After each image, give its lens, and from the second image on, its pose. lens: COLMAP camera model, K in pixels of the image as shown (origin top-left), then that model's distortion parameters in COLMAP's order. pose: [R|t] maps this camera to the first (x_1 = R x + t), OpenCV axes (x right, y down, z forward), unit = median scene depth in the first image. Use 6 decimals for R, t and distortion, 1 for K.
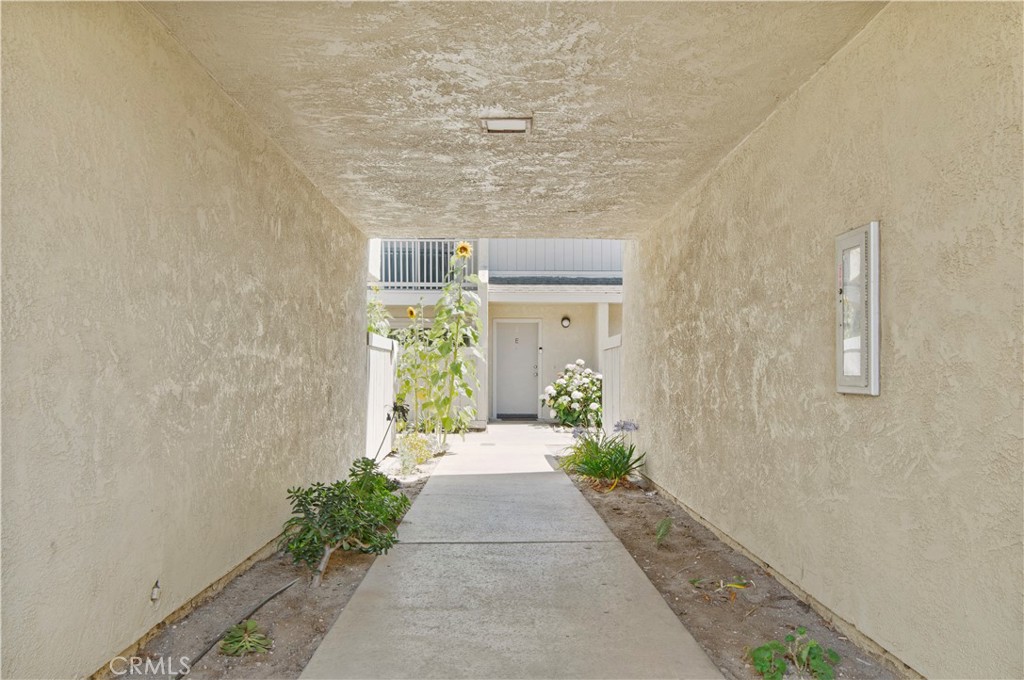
lens RADIAL K [[829.2, 0, 513.0], [0, 829.2, 344.4], [0, 0, 1]] dist [-0.003645, -0.000144]
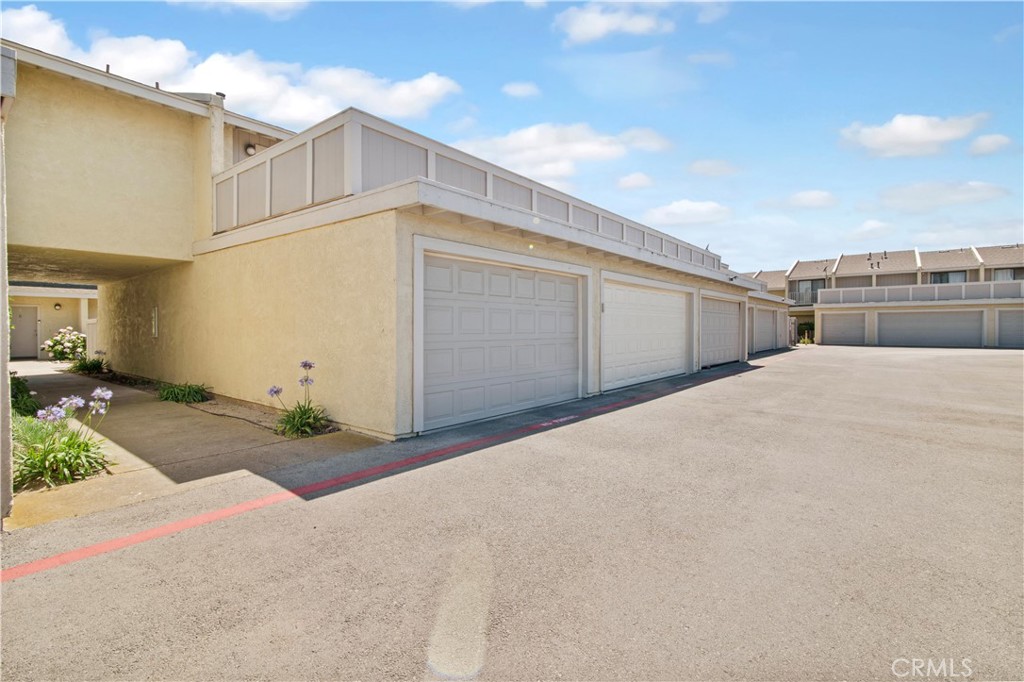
lens RADIAL K [[470.0, 0, 516.4], [0, 470.0, 335.2], [0, 0, 1]] dist [-0.003229, 0.000567]
pose [[0.652032, -0.013806, 0.758065, -0.074430], [-0.018347, 0.999254, 0.033979, -0.020419], [-0.757969, -0.036064, 0.651293, -0.558409]]
